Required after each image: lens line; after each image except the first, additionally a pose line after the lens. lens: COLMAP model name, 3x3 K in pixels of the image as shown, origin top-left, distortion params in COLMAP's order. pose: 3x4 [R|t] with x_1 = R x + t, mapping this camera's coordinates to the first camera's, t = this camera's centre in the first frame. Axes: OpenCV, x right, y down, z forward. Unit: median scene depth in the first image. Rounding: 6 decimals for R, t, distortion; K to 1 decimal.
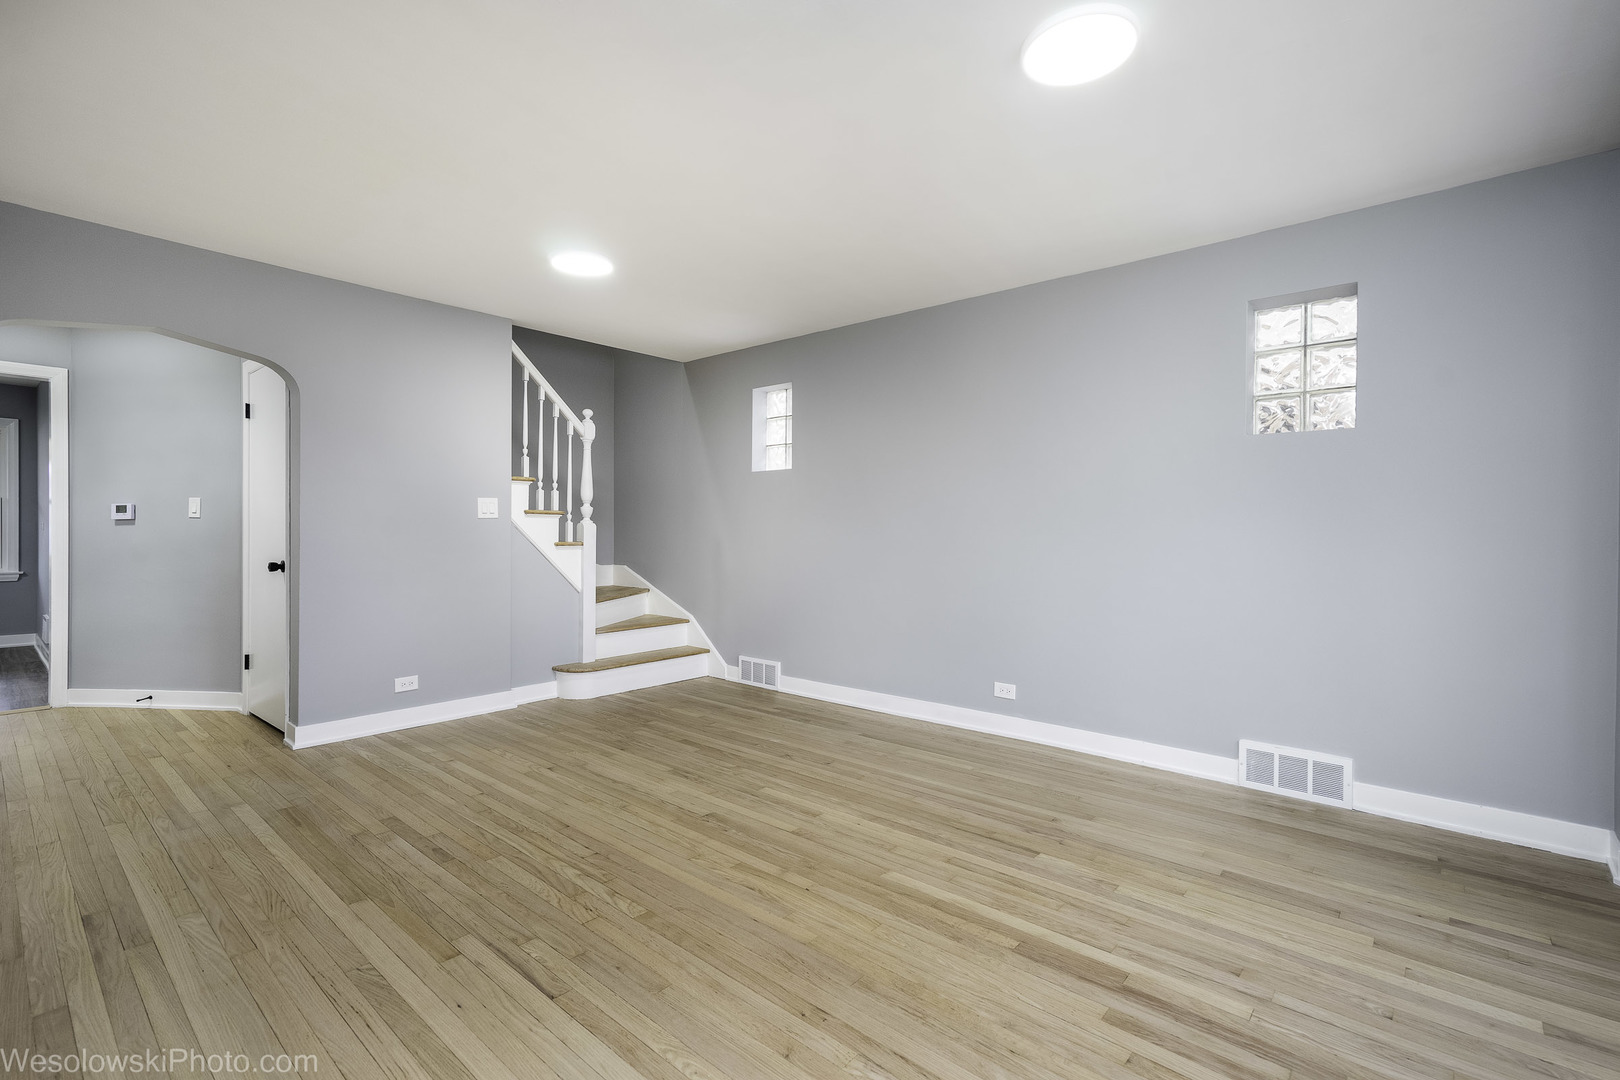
lens RADIAL K [[726.9, 0, 811.5], [0, 726.9, 530.0], [0, 0, 1]] dist [0.007975, 0.000401]
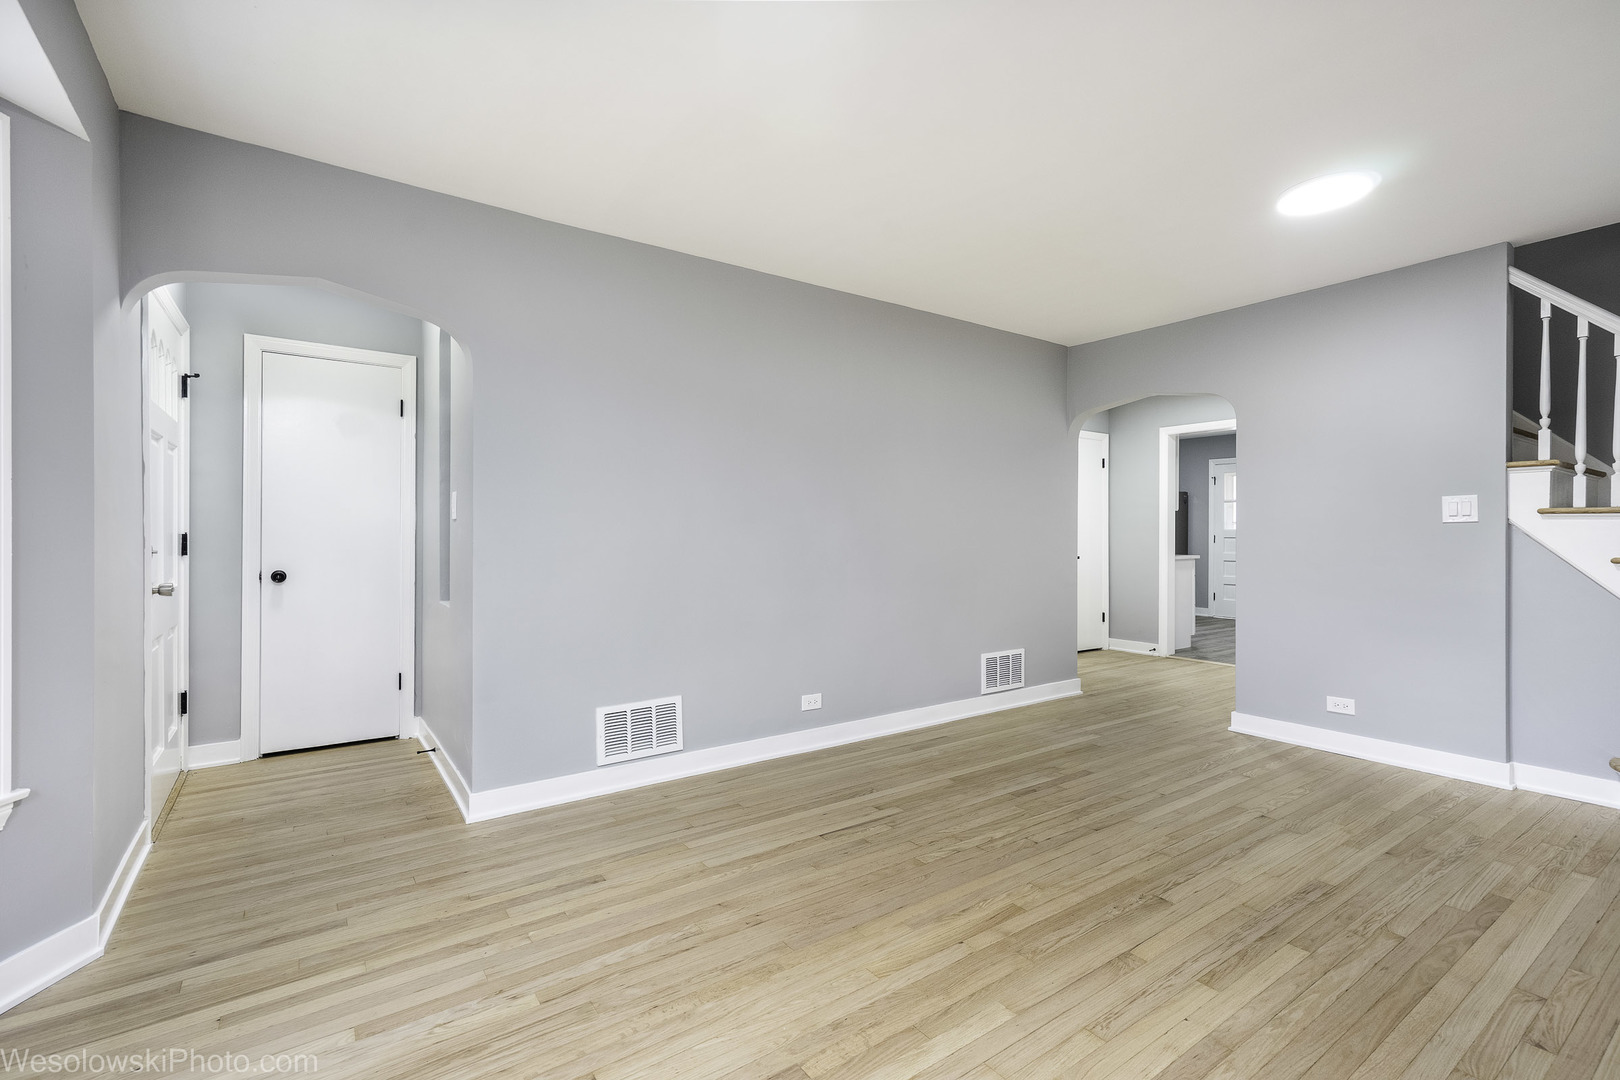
lens RADIAL K [[738.6, 0, 804.6], [0, 738.6, 538.1], [0, 0, 1]] dist [0.009444, 0.000679]
pose [[-0.240158, -0.001629, -0.970733, 0.784551], [-0.000888, 0.999999, -0.001458, 0.008005], [0.970734, 0.000512, -0.240159, 0.894679]]
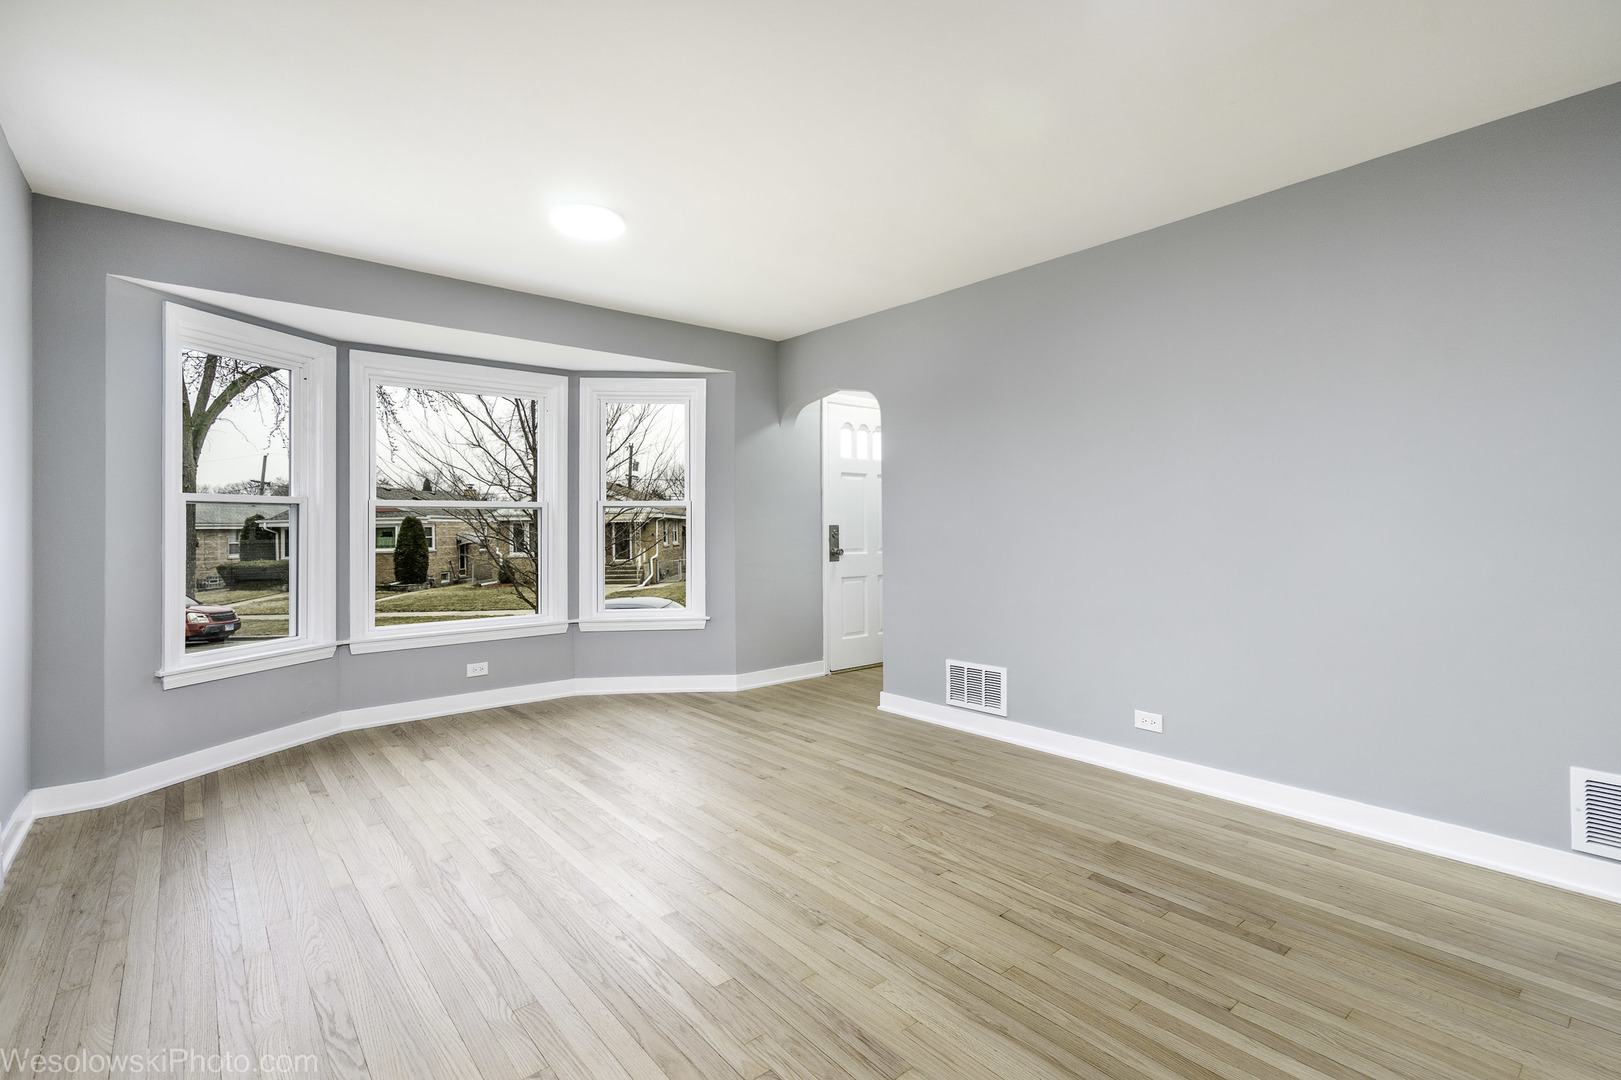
lens RADIAL K [[739.0, 0, 805.1], [0, 739.0, 538.1], [0, 0, 1]] dist [0.009444, 0.000679]
pose [[-0.987090, -0.002868, 0.160144, -0.266410], [0.000300, 0.999805, 0.019755, -0.003288], [-0.160169, 0.019548, -0.986896, 1.871978]]
